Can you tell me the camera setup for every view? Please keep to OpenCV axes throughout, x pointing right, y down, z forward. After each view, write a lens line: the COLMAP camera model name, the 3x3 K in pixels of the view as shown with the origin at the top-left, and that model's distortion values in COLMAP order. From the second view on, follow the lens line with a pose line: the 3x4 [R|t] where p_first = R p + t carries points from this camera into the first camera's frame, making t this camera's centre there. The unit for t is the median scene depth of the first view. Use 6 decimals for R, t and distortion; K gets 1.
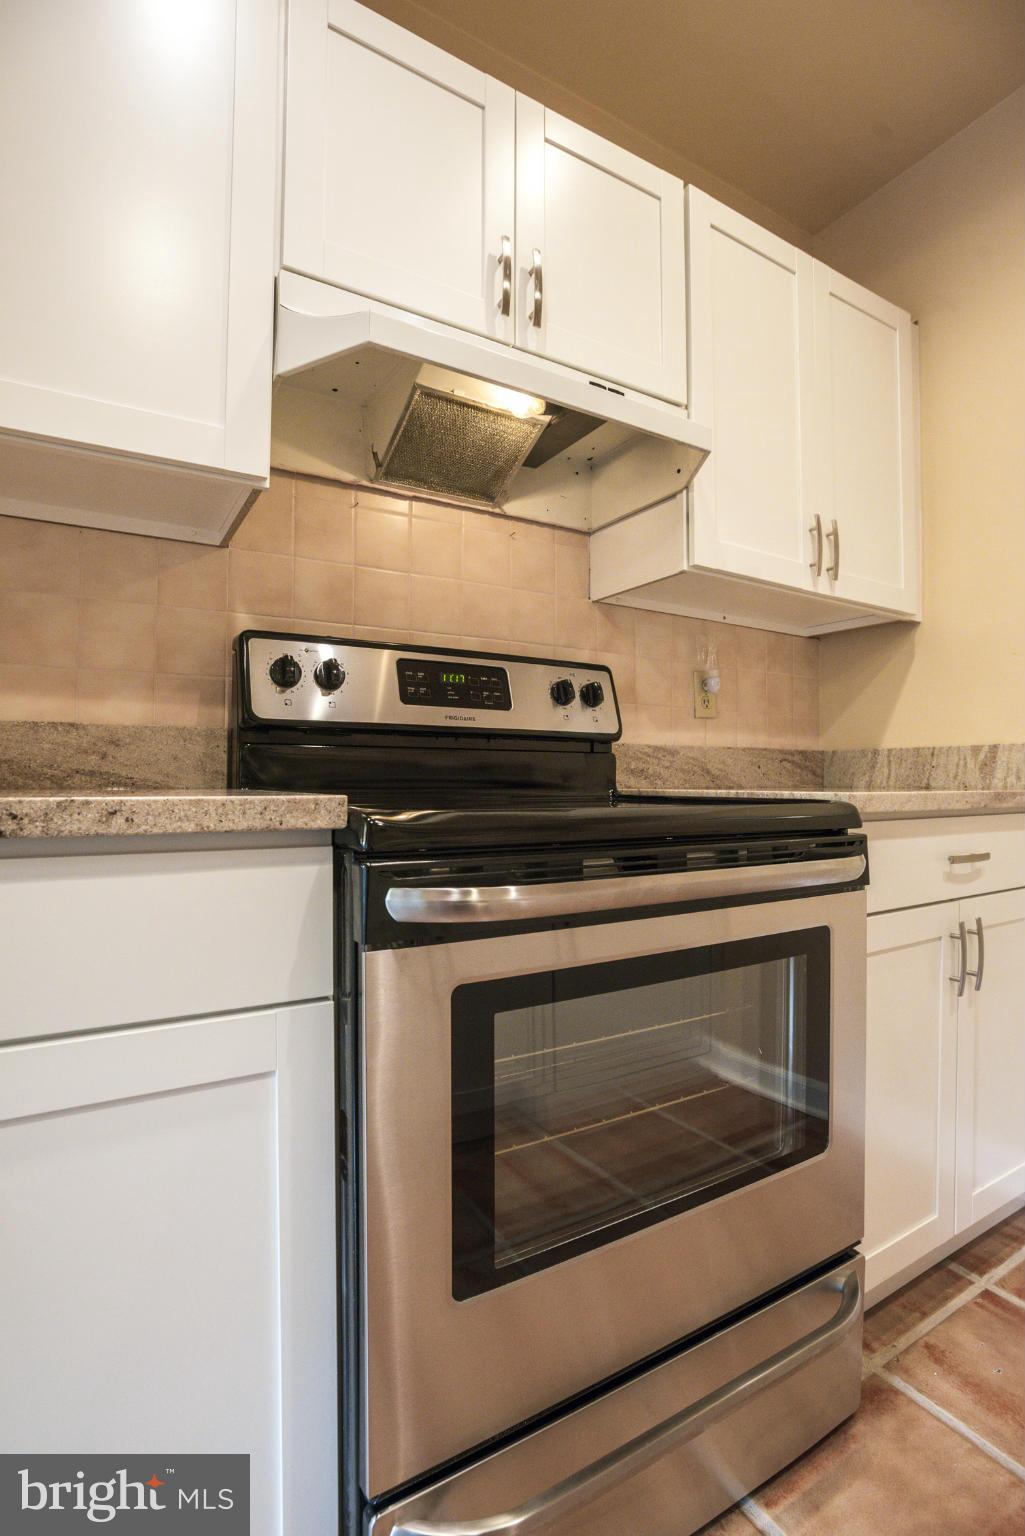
lens RADIAL K [[737.1, 0, 512.5], [0, 737.1, 768.0], [0, 0, 1]] dist [-0.051385, 0.012579]
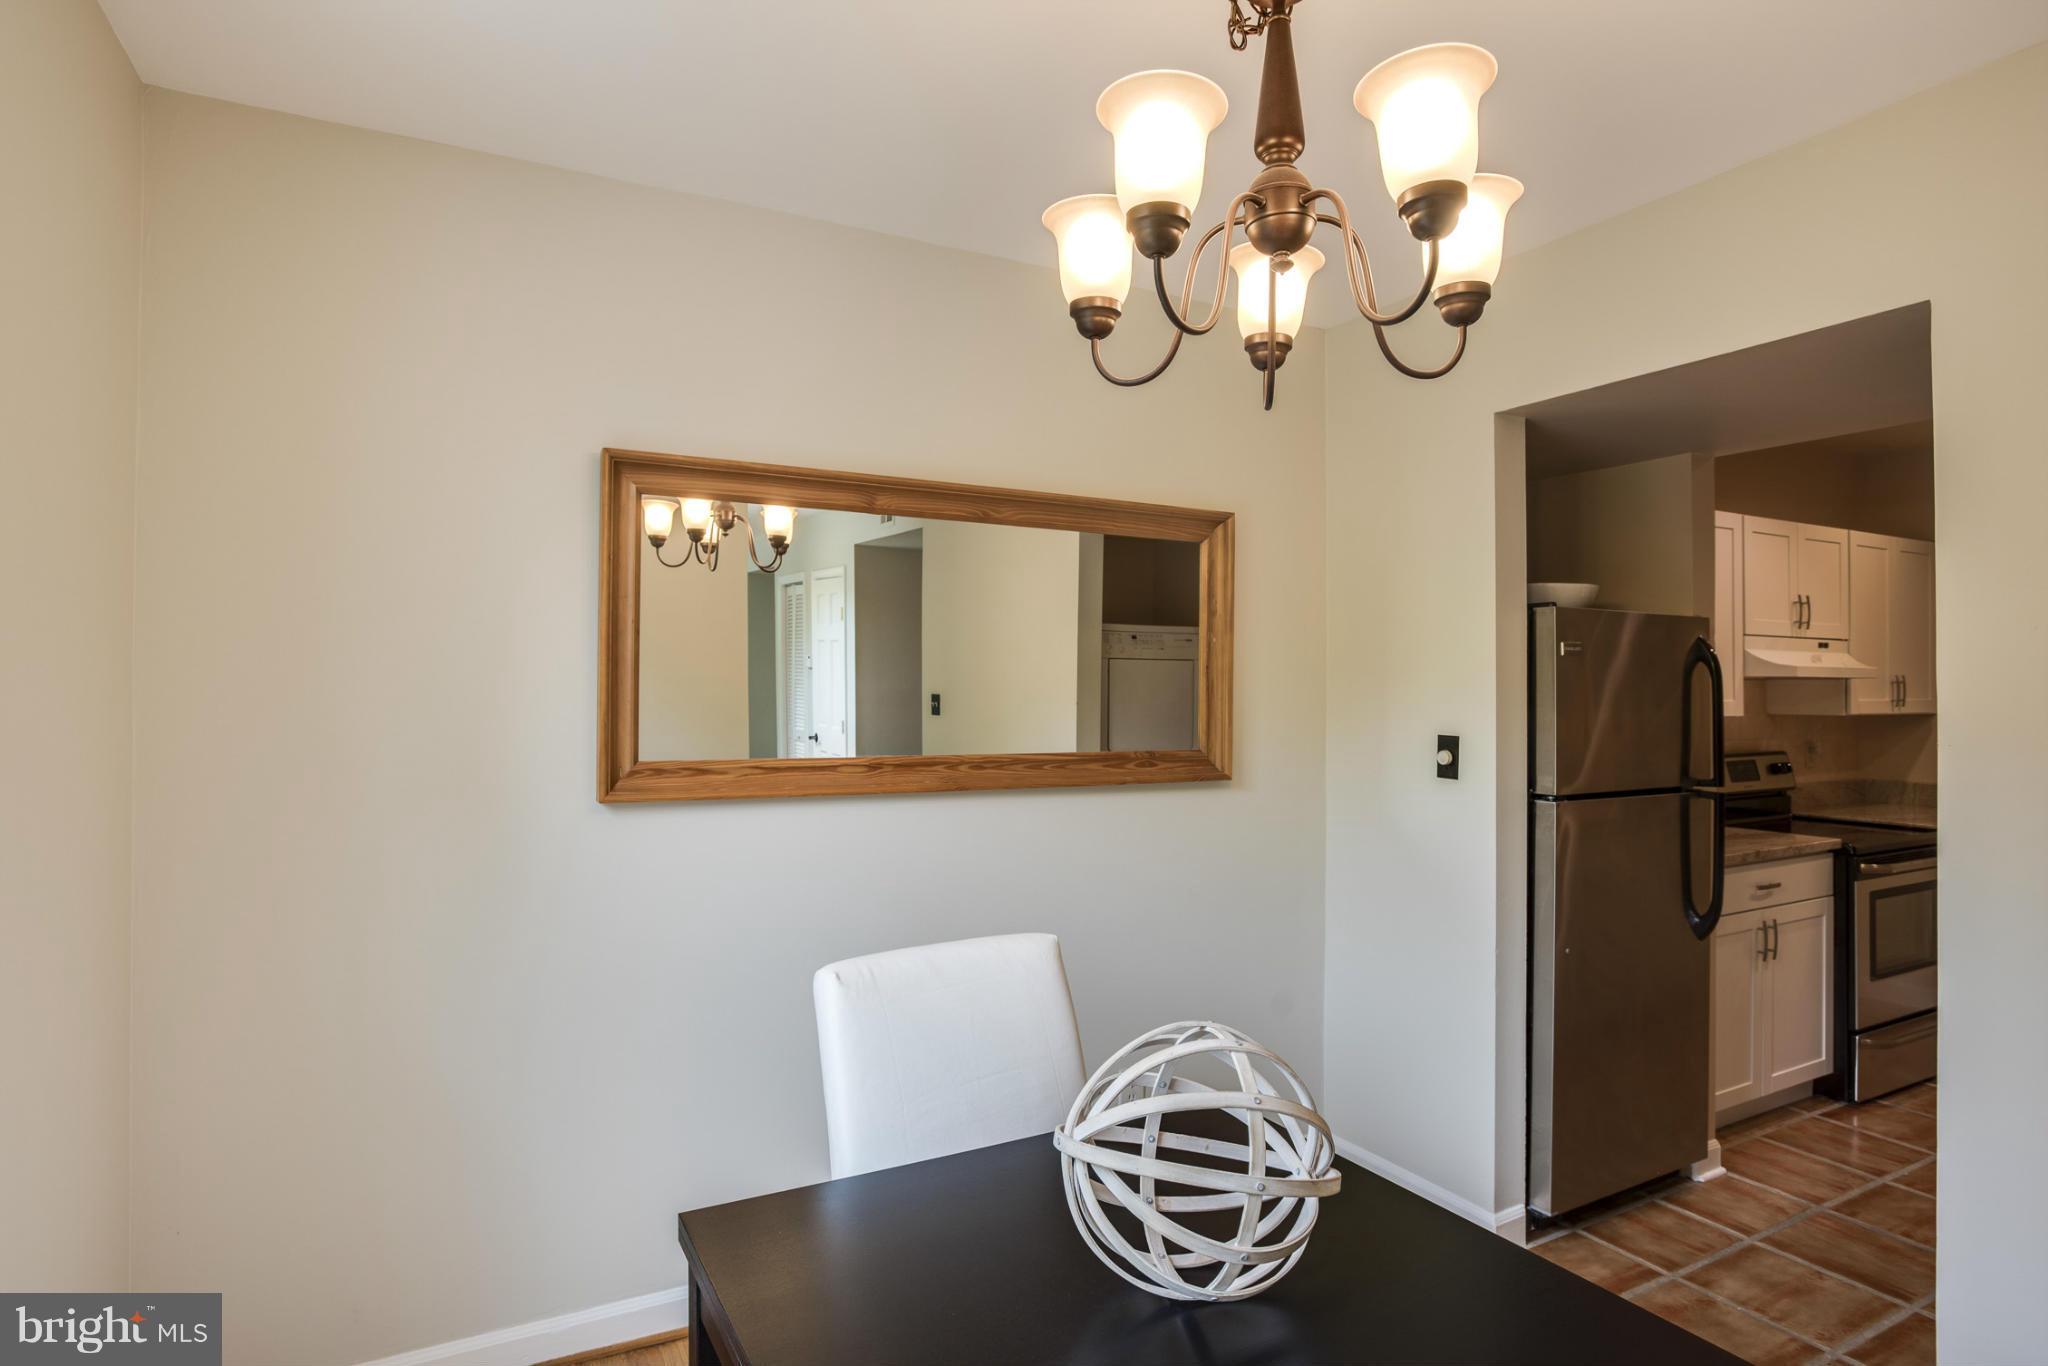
lens RADIAL K [[1075.6, 0, 1053.4], [0, 1075.6, 694.2], [0, 0, 1]] dist [0.000896, 0.000454]
pose [[0.999472, -0.001656, -0.032440, -1.987944], [0.002266, 0.999821, 0.018766, -0.397650], [0.032403, -0.018830, 0.999297, -2.237544]]
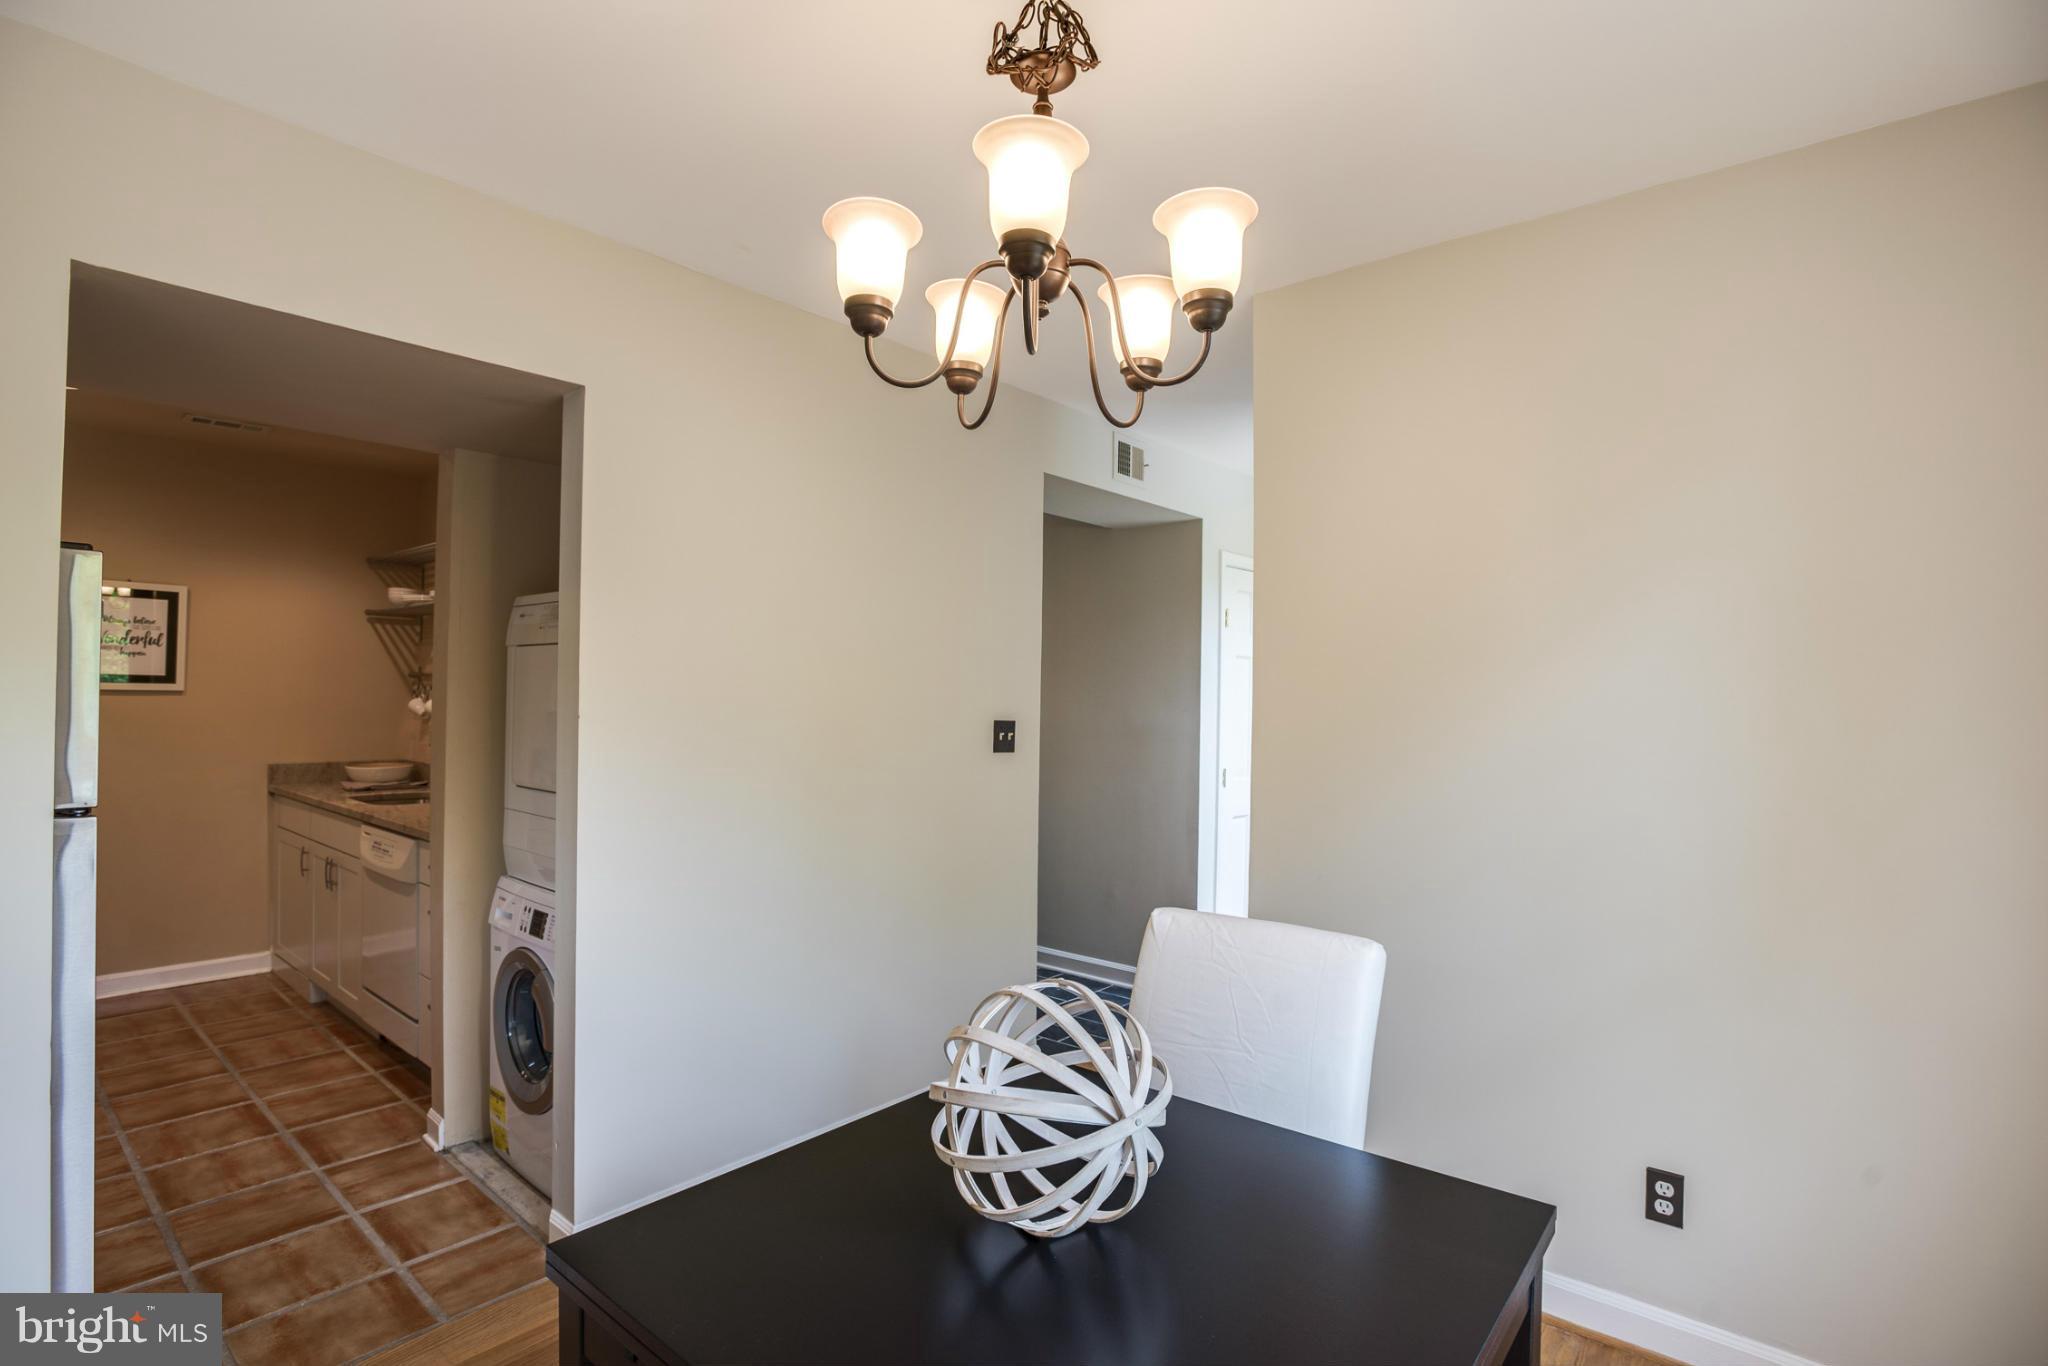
lens RADIAL K [[982.7, 0, 1024.0], [0, 982.7, 683.0], [0, 0, 1]] dist [-0.051385, 0.012579]
pose [[-0.318134, 0.001593, 0.948044, -2.763182], [-0.032575, 0.999390, -0.012610, -0.375810], [-0.947486, -0.034895, -0.317888, -1.006393]]
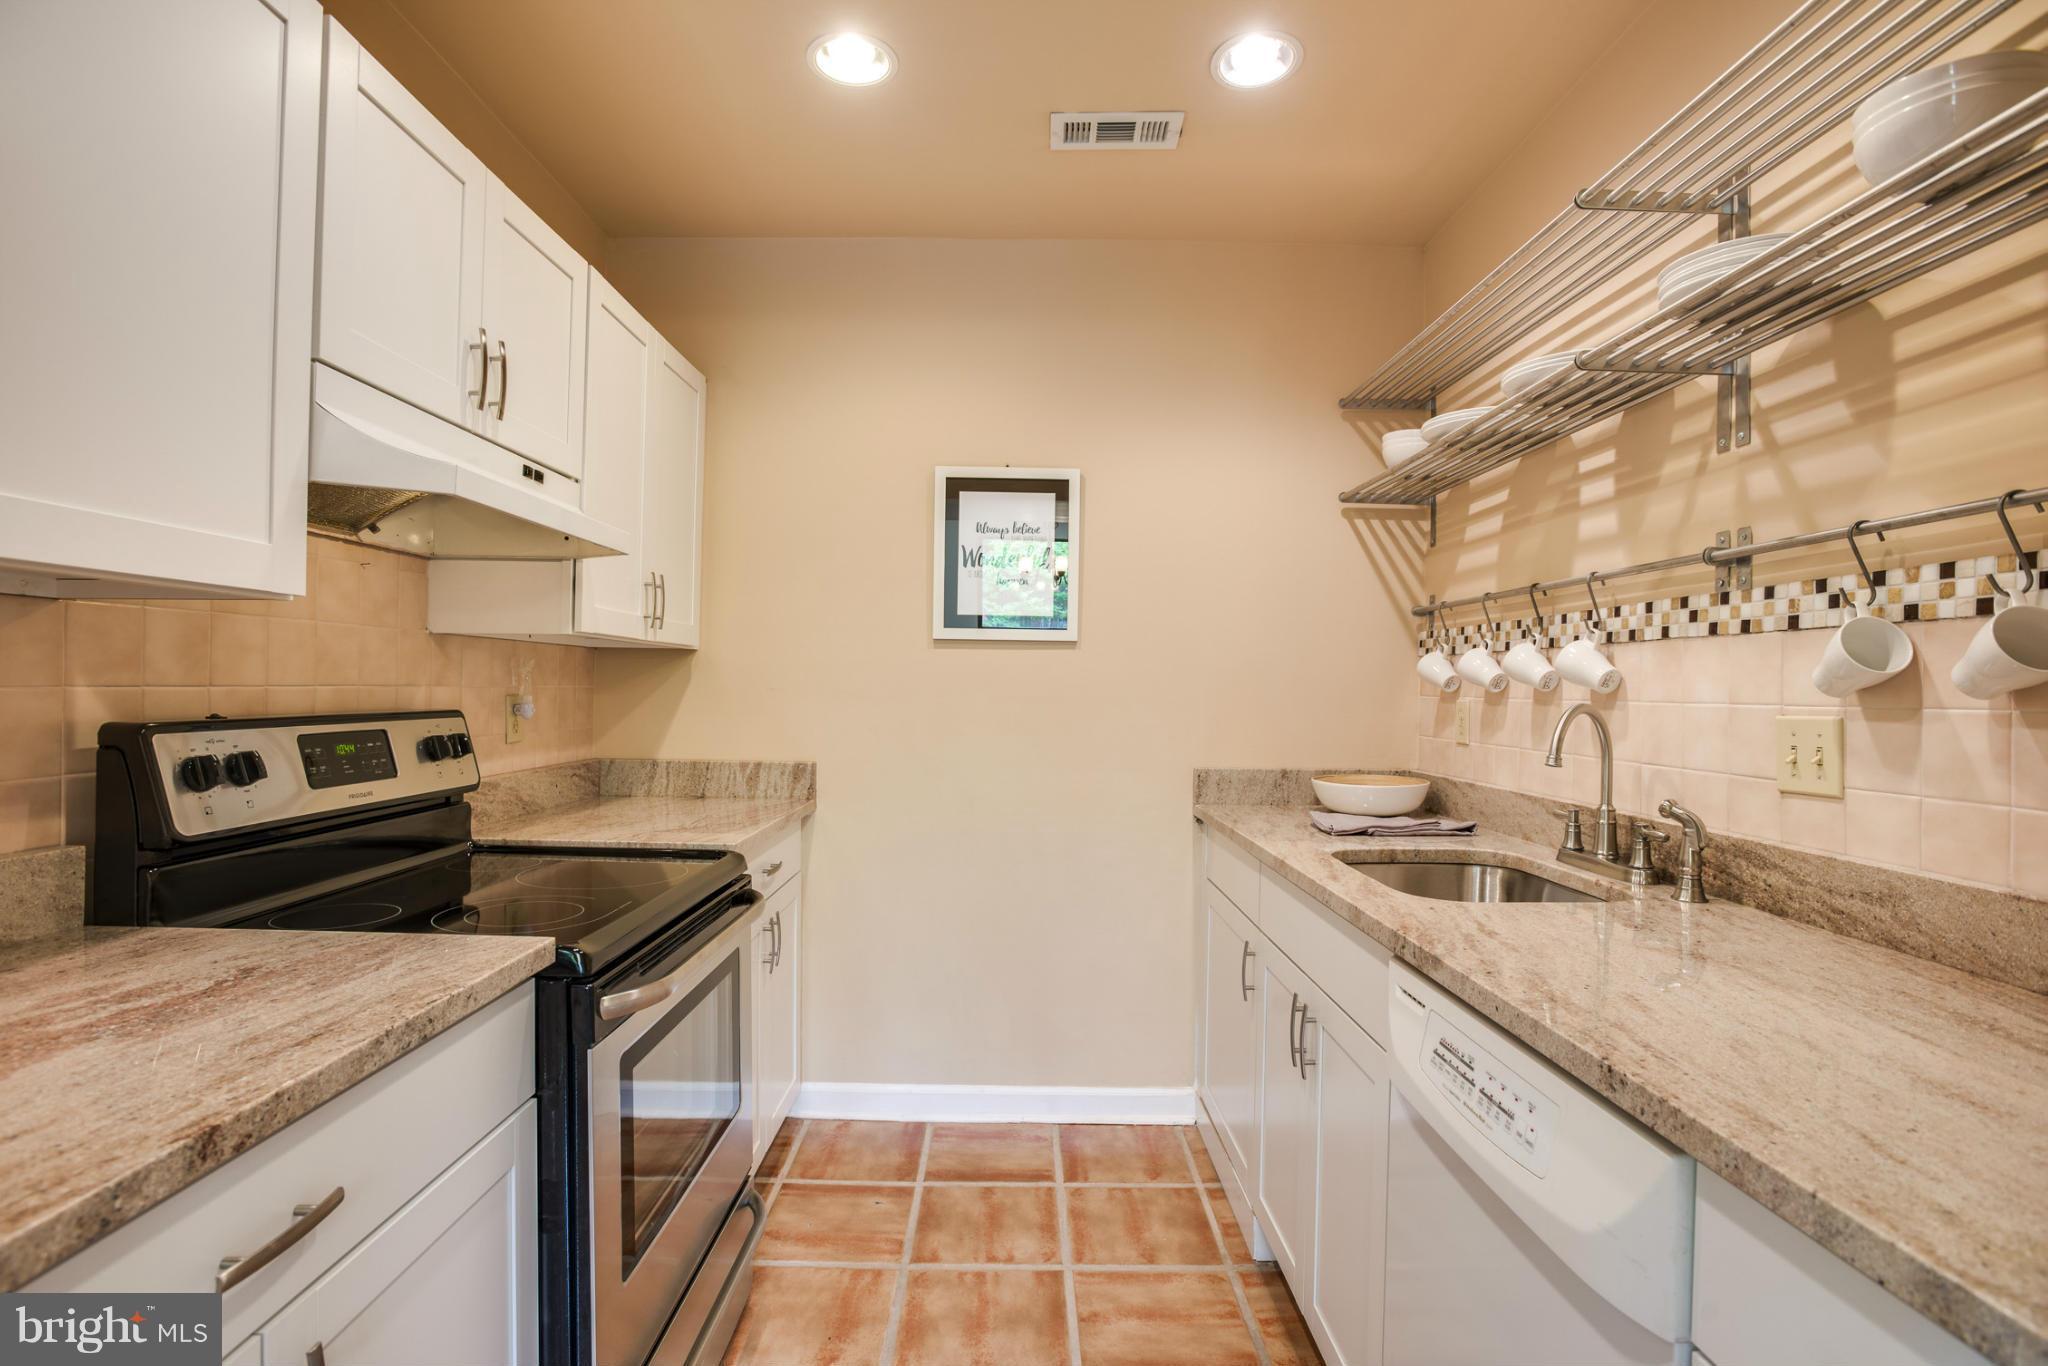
lens RADIAL K [[982.7, 0, 1024.0], [0, 982.7, 683.0], [0, 0, 1]] dist [-0.051385, 0.012579]
pose [[0.512259, 0.009096, 0.858783, -0.642447], [-0.025526, 0.999663, 0.004638, -0.222671], [-0.858452, -0.024297, 0.512319, -0.294861]]
